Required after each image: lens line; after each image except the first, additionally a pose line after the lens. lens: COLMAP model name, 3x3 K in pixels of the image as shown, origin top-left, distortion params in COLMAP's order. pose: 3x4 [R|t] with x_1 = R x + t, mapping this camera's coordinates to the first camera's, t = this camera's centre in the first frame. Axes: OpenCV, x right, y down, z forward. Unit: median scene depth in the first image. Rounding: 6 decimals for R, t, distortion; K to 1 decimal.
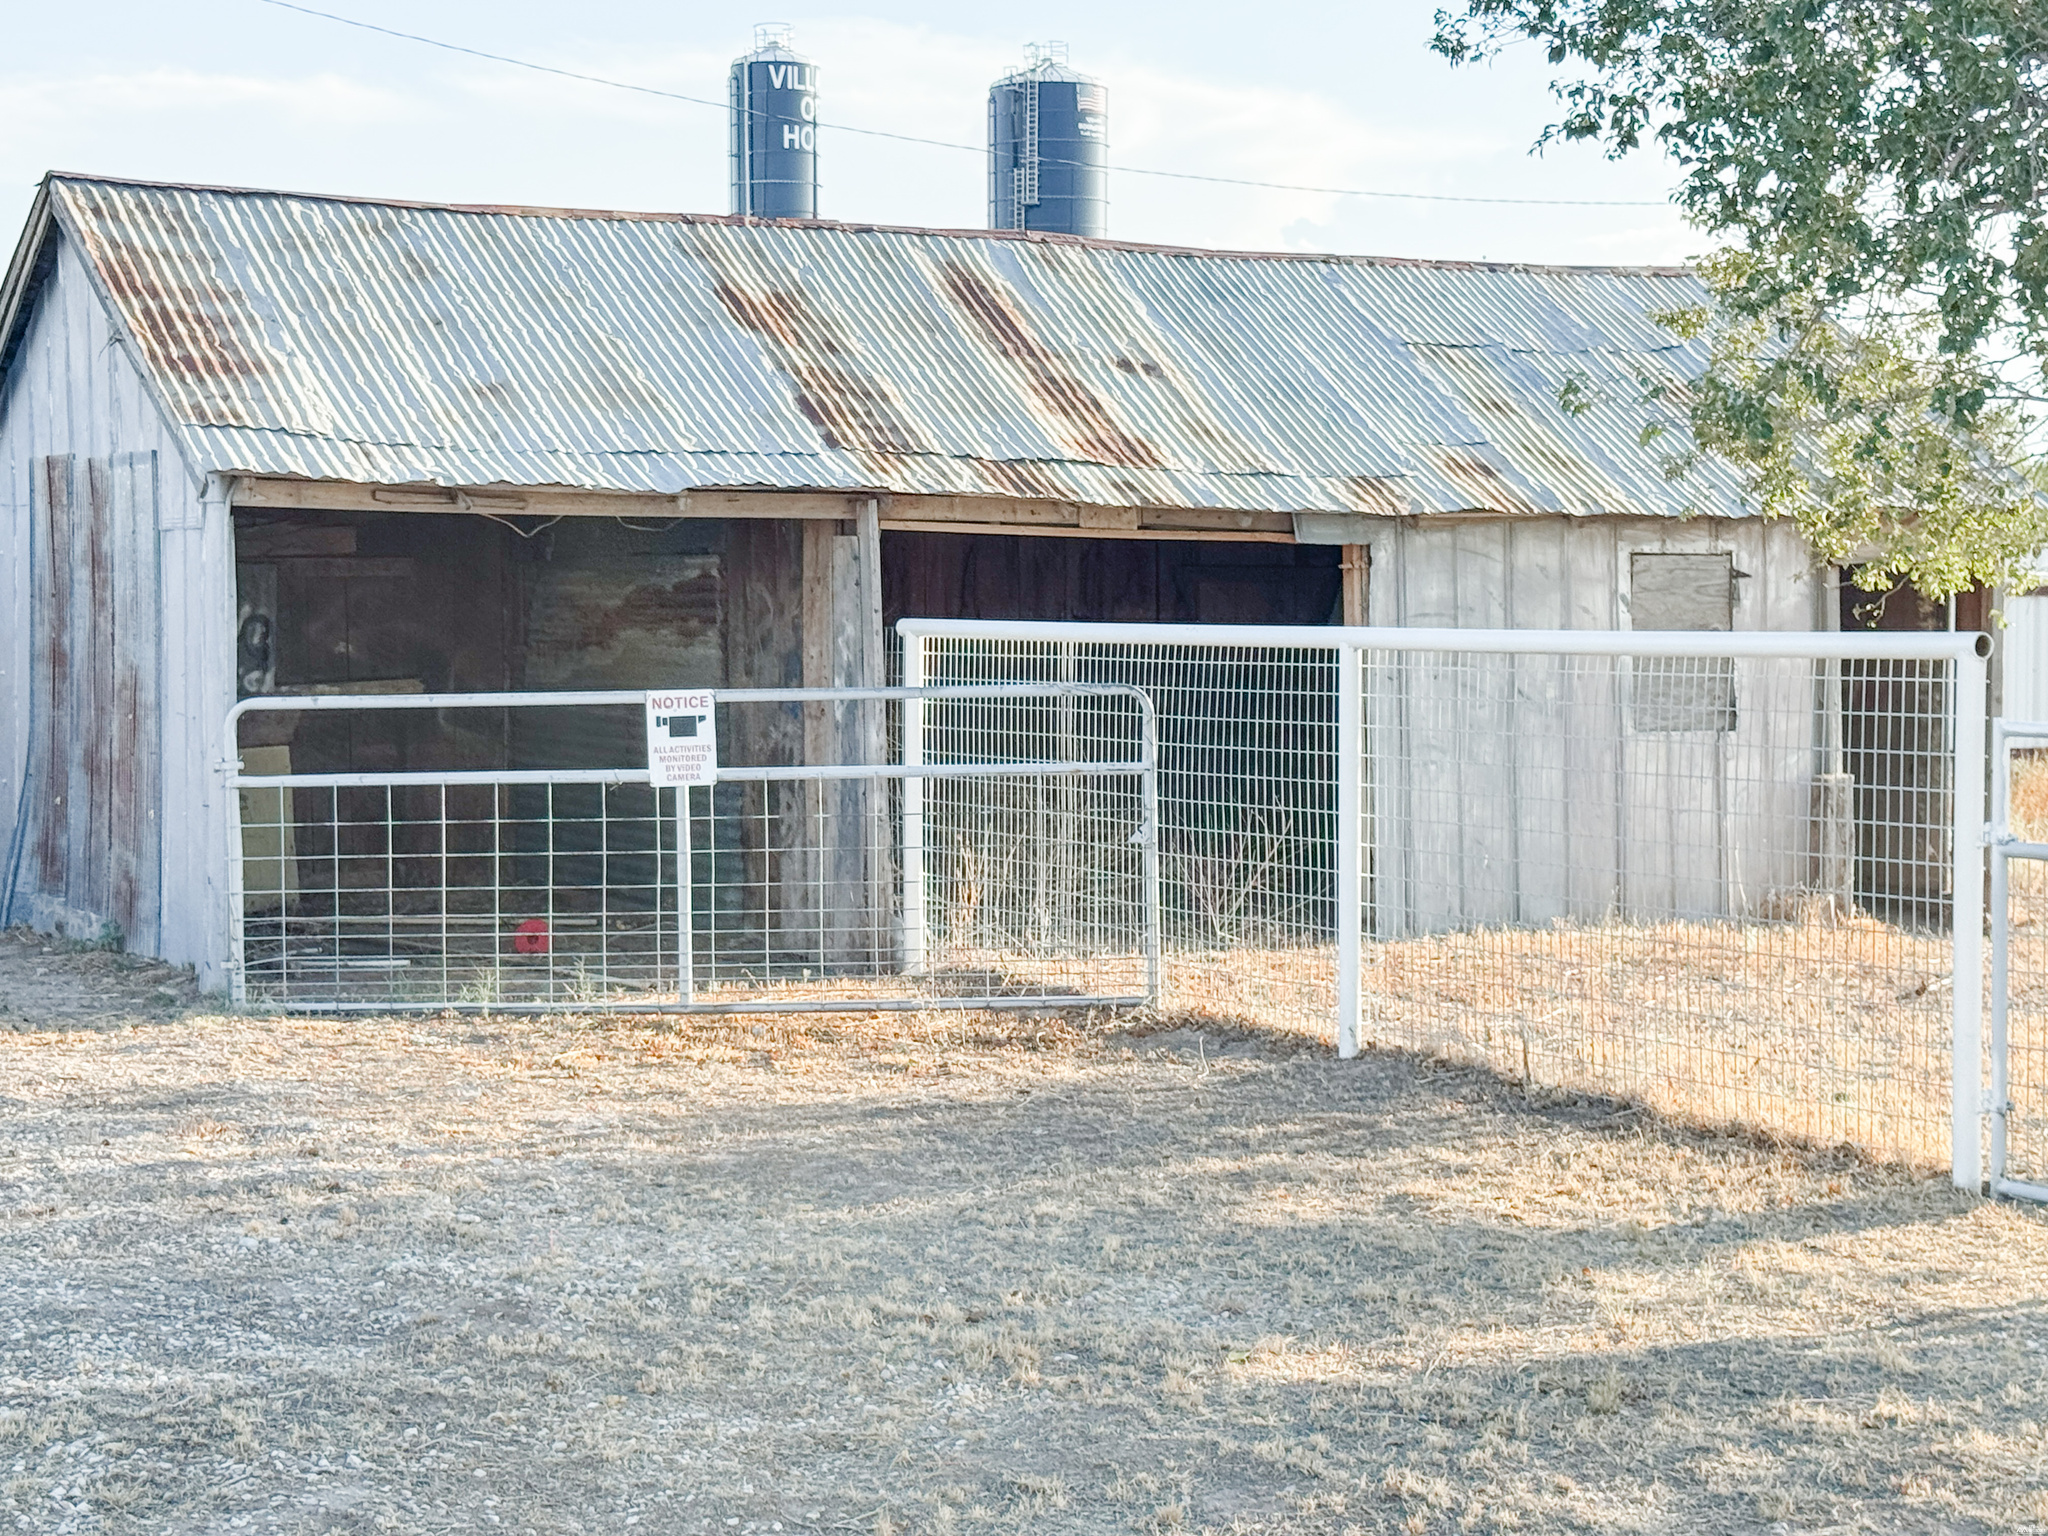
lens RADIAL K [[3789.4, 0, 1024.0], [0, 3789.4, 768.0], [0, 0, 1]] dist [0.048070, 0.162385]
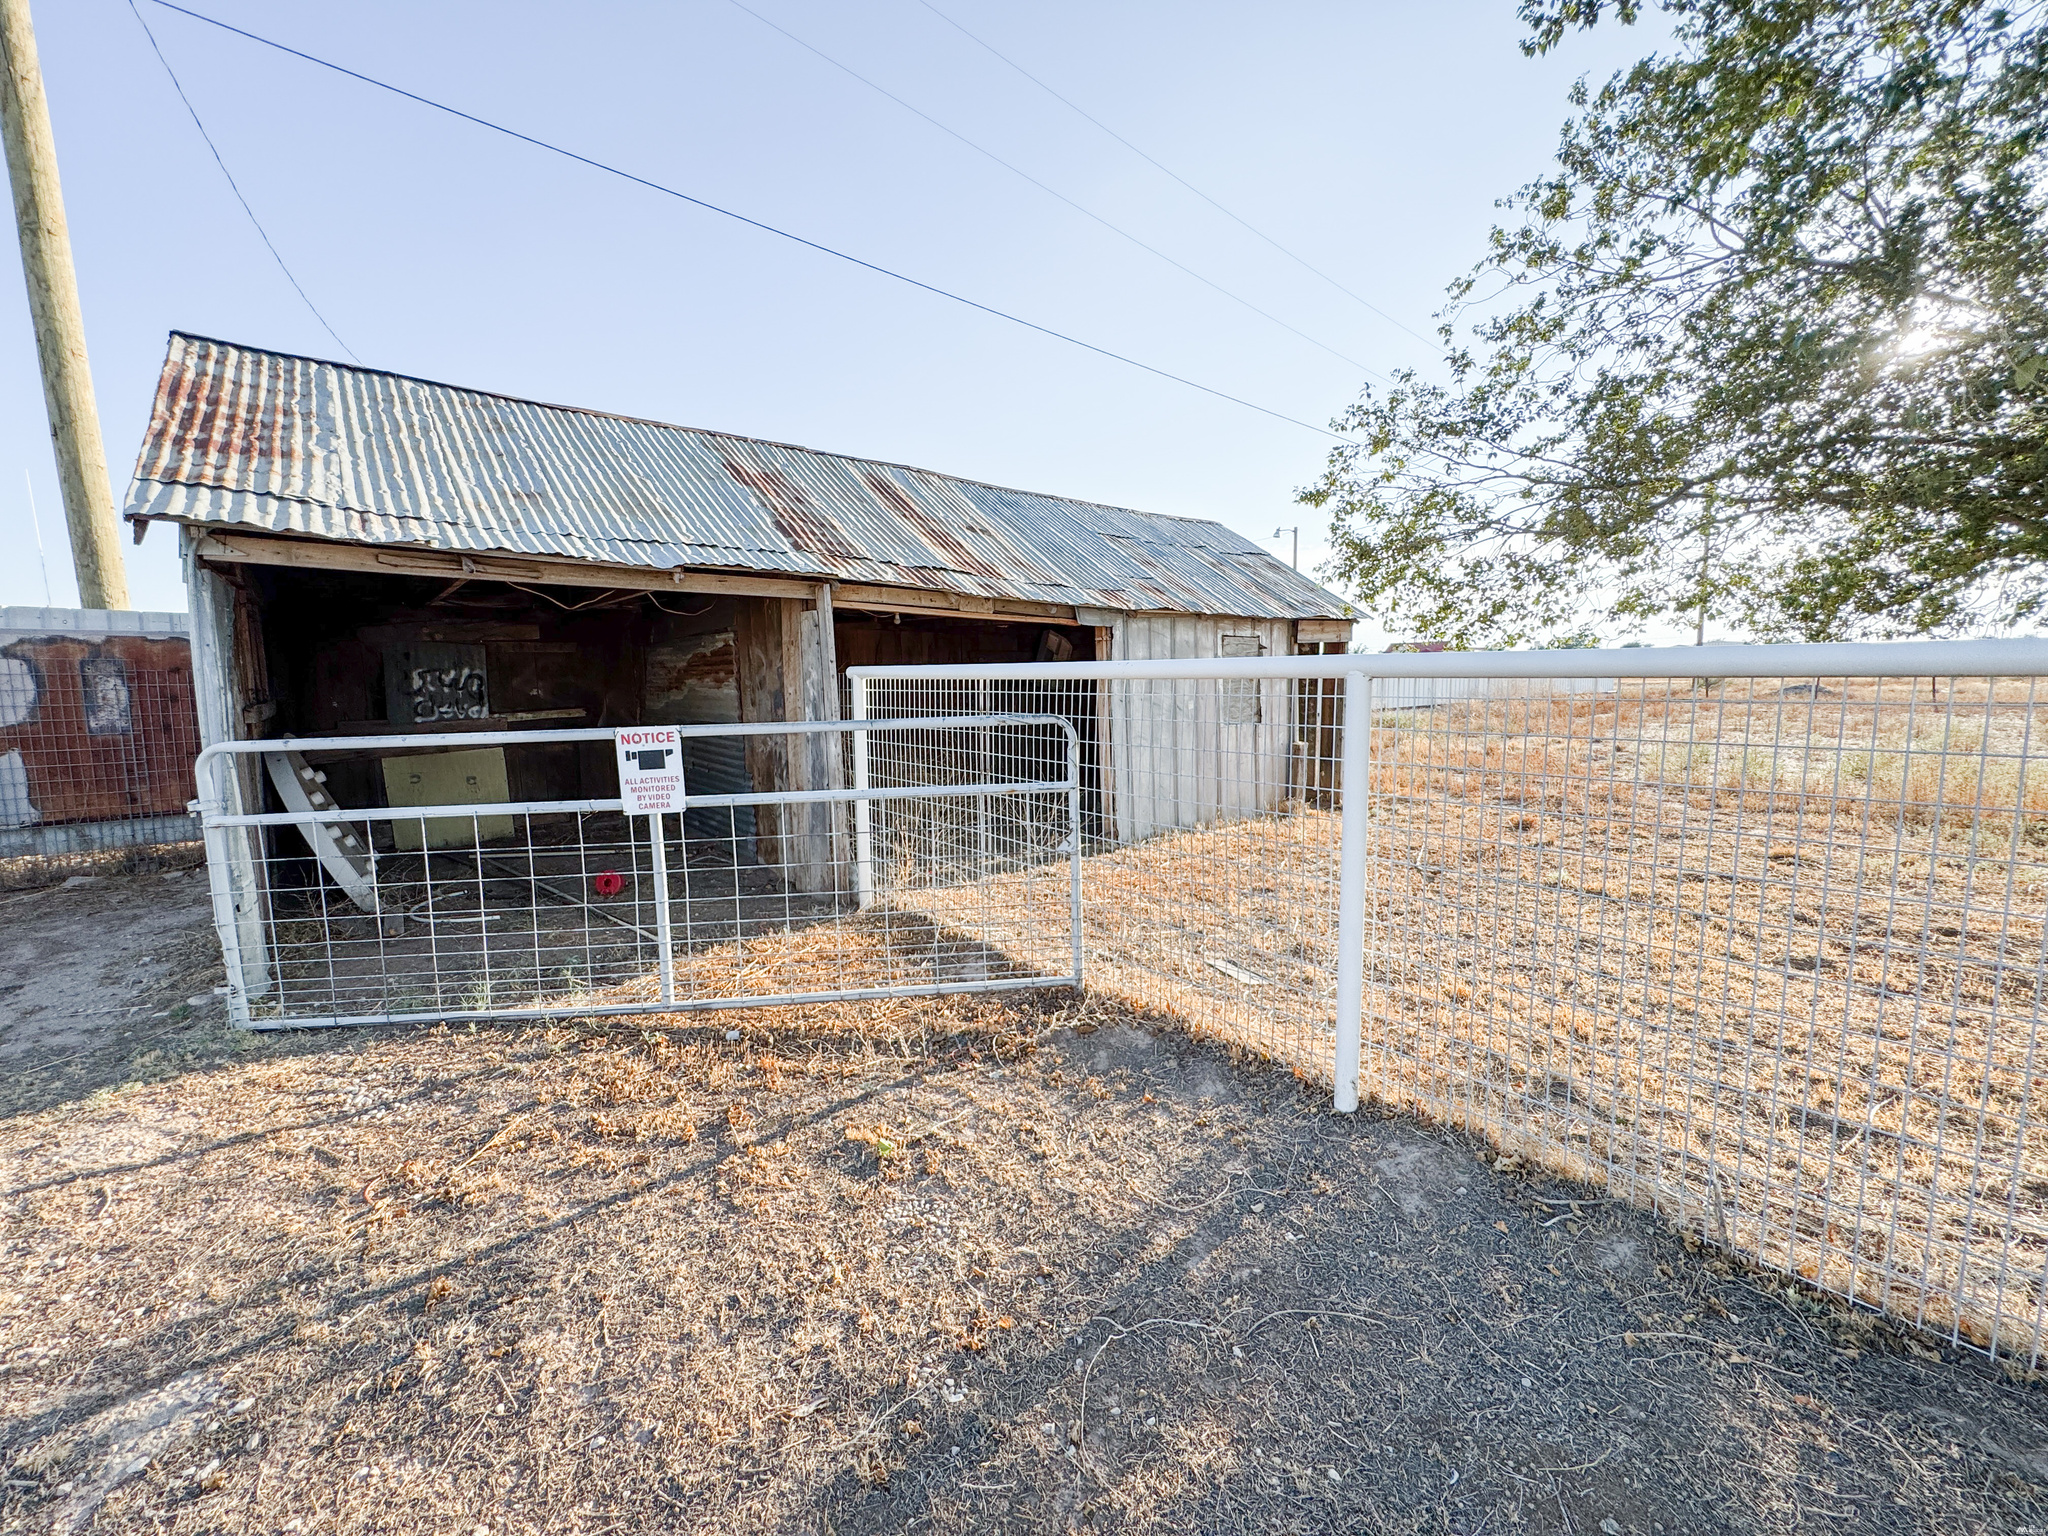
lens RADIAL K [[818.7, 0, 1026.0], [0, 818.7, 766.9], [0, 0, 1]] dist [-0.011933, 0.005190]
pose [[0.983087, -0.030607, 0.180564, -0.023517], [0.019004, 0.997662, 0.065646, -0.020162], [-0.182151, -0.061104, 0.981370, 0.673771]]
